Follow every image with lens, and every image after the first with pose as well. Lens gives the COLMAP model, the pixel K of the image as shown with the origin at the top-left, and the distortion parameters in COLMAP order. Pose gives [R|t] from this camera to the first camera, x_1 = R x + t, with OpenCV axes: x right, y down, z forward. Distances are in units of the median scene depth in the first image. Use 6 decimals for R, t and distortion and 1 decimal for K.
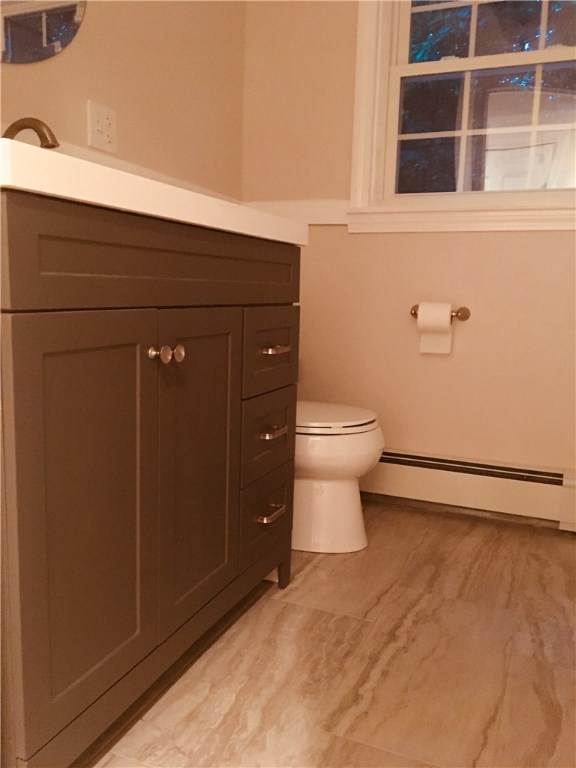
lens RADIAL K [[648.5, 0, 287.6], [0, 648.5, 387.9], [0, 0, 1]] dist [0.057524, -0.070342]
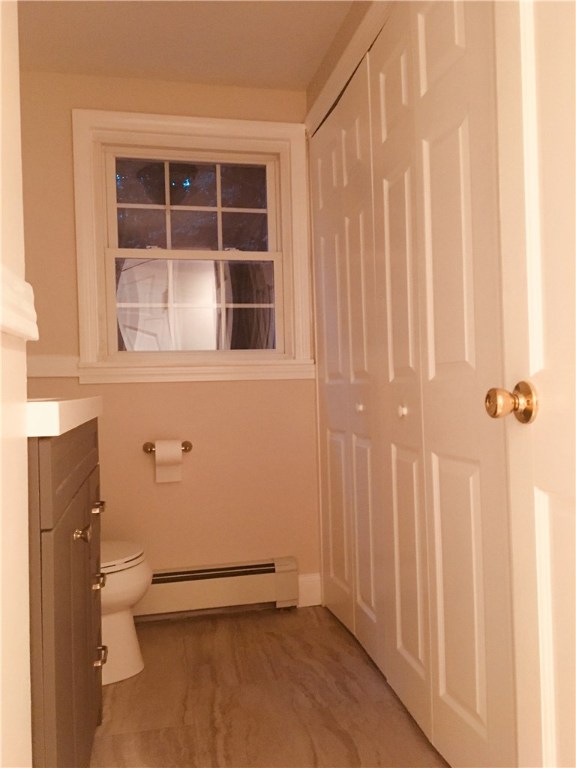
lens RADIAL K [[648.5, 0, 286.6], [0, 648.5, 381.6], [0, 0, 1]] dist [0.057524, -0.070342]
pose [[0.826252, -0.047254, 0.561314, -0.315803], [0.137588, 0.983223, -0.119756, -0.075752], [-0.546238, 0.176179, 0.818892, -0.154423]]
